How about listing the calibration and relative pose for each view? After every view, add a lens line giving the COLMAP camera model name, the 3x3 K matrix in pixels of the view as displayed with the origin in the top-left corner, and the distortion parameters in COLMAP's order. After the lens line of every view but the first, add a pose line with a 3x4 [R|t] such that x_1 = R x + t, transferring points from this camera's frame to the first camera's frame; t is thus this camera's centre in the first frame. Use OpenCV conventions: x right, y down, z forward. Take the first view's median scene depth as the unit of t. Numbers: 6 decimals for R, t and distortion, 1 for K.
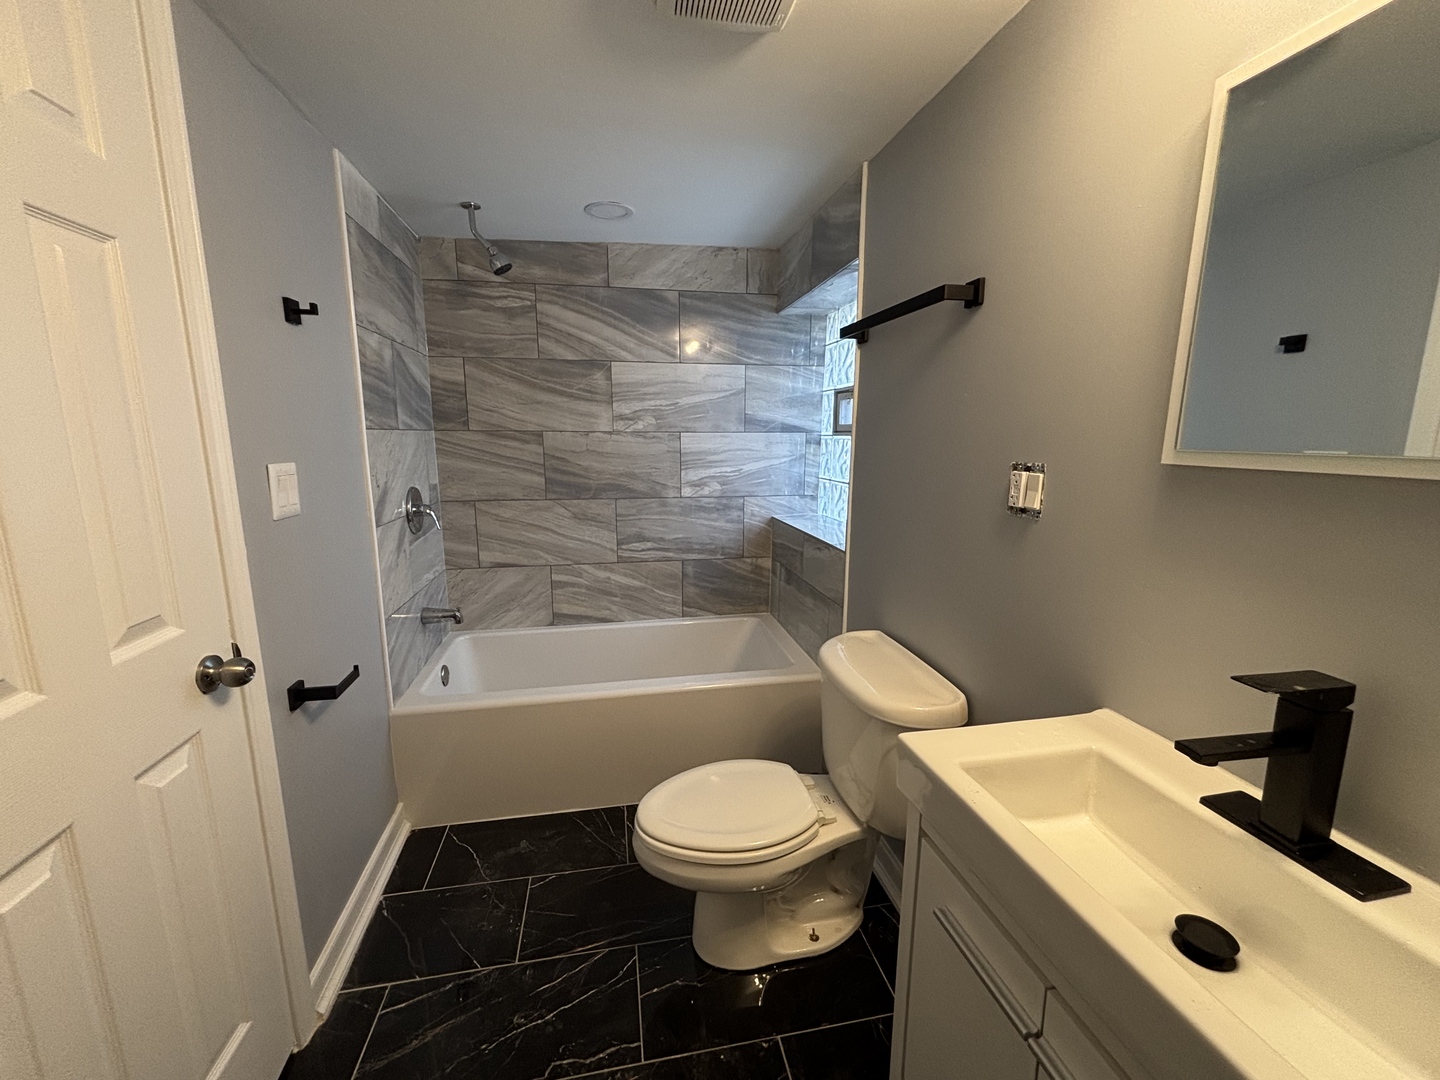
lens RADIAL K [[585.3, 0, 730.2], [0, 585.3, 545.2], [0, 0, 1]] dist [-0.003049, 0.001236]
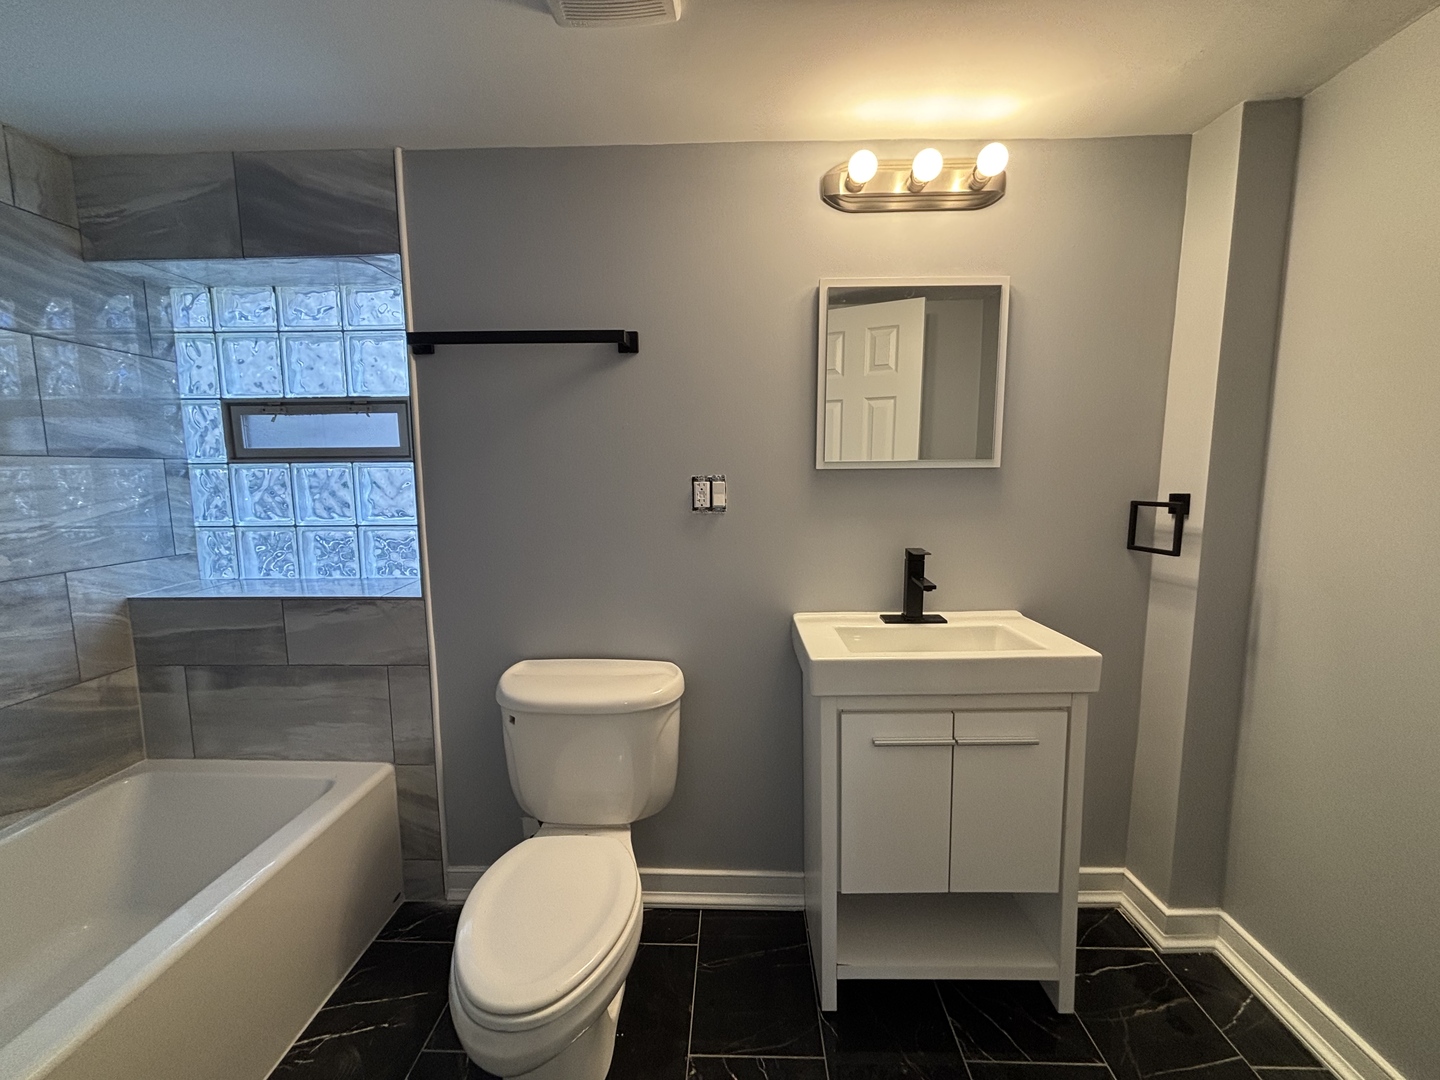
lens RADIAL K [[585.3, 0, 728.0], [0, 585.3, 536.2], [0, 0, 1]] dist [-0.003049, 0.001236]
pose [[0.232767, -0.121177, 0.964954, -0.359652], [0.192338, 0.978345, 0.076463, -0.039434], [-0.953323, 0.167799, 0.251034, 0.260170]]
